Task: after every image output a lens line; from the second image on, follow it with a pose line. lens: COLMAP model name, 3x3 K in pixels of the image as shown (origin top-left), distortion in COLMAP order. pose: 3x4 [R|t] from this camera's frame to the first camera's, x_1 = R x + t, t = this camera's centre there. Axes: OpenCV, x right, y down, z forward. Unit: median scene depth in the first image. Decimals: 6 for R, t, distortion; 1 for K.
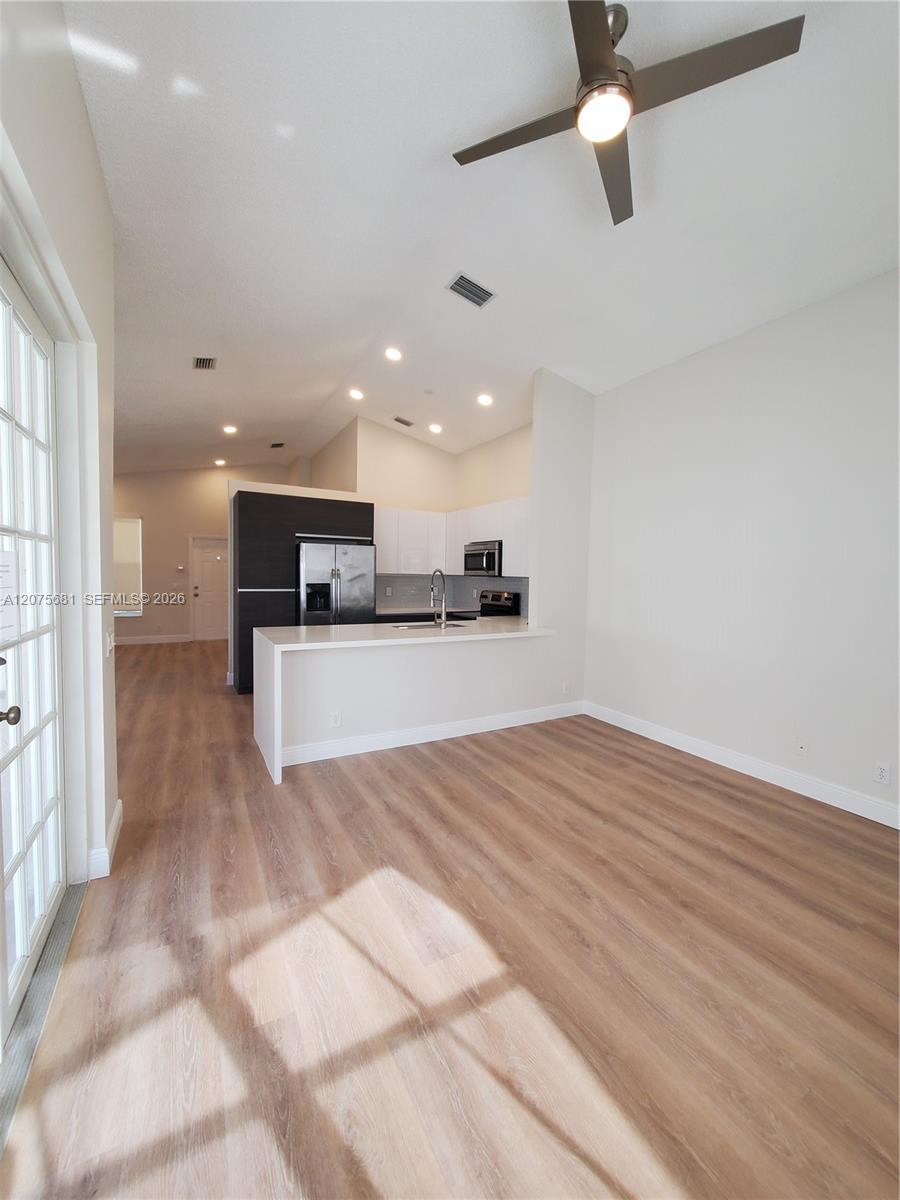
lens RADIAL K [[474.2, 0, 456.2], [0, 474.2, 599.3], [0, 0, 1]] dist [-0.000631, -0.000803]
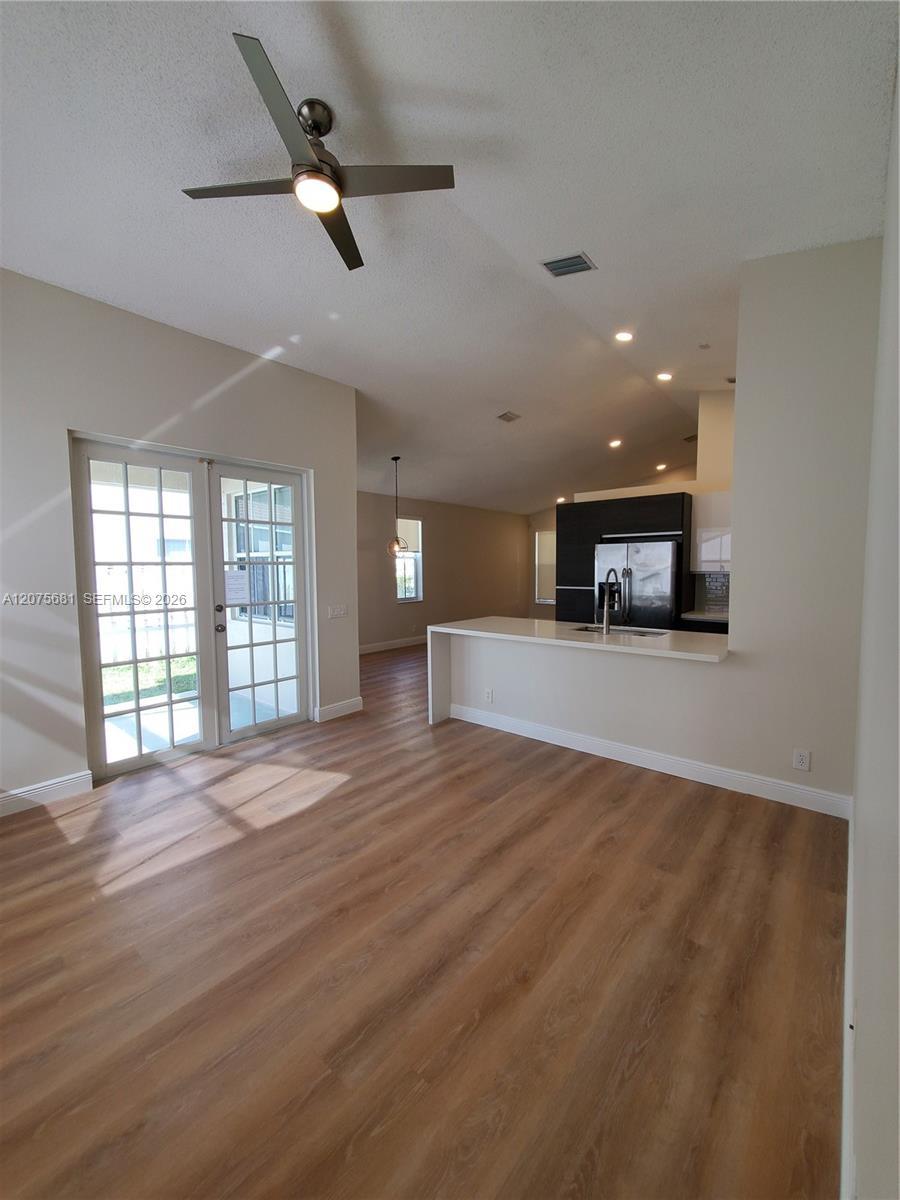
lens RADIAL K [[474.2, 0, 456.2], [0, 474.2, 599.3], [0, 0, 1]] dist [-0.000631, -0.000803]
pose [[0.354496, 0.045019, -0.933973, 0.878780], [-0.036133, 0.998754, 0.034427, -0.032174], [0.934359, 0.021543, 0.355681, 0.509929]]
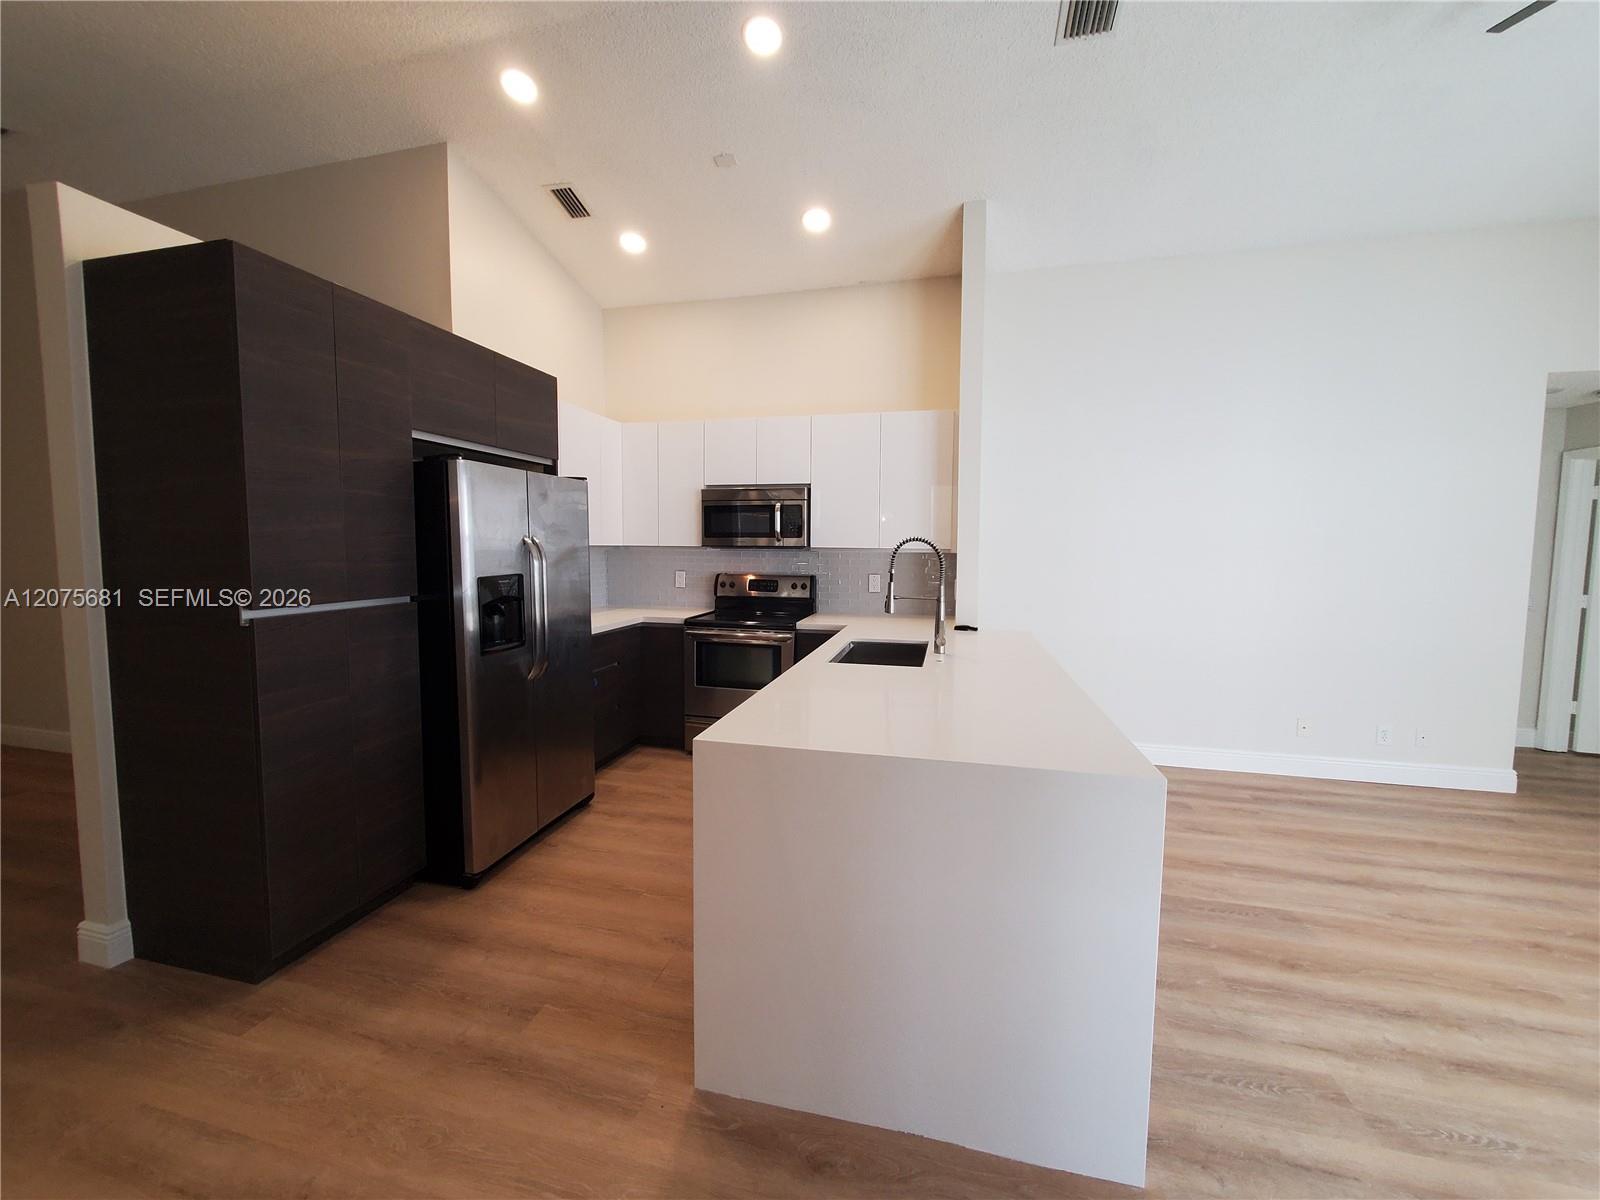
lens RADIAL K [[632.2, 0, 798.8], [0, 632.2, 594.2], [0, 0, 1]] dist [-0.000631, -0.000803]
pose [[0.689284, -0.070489, 0.721054, -0.765248], [0.044179, 0.997493, 0.055281, -0.056791], [-0.723143, -0.006248, 0.690670, 0.791616]]
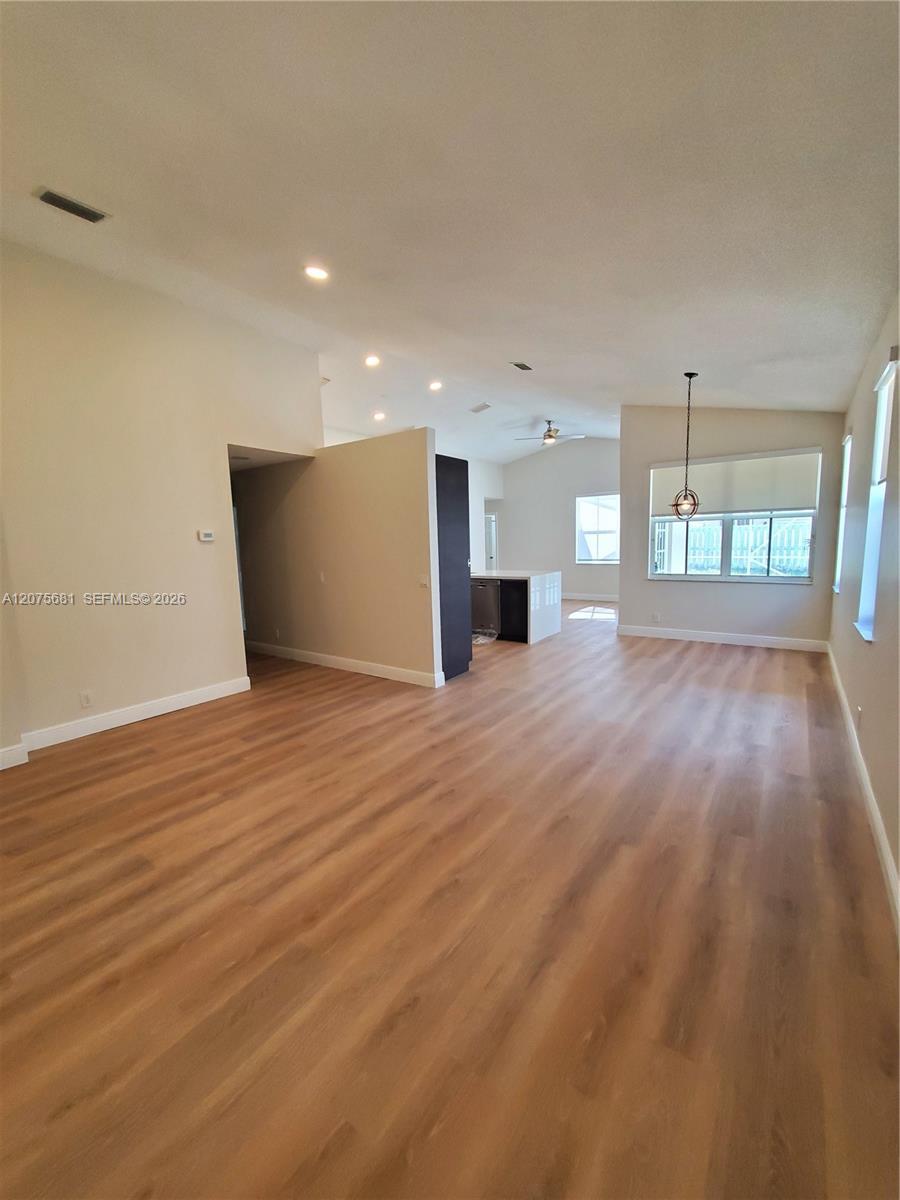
lens RADIAL K [[475.9, 0, 455.2], [0, 475.9, 602.1], [0, 0, 1]] dist [0.001469, -0.000105]
pose [[-0.425862, -0.127897, 0.895703, -2.042275], [0.063046, 0.983358, 0.170389, -0.168320], [-0.902589, 0.129033, -0.410711, 2.193276]]
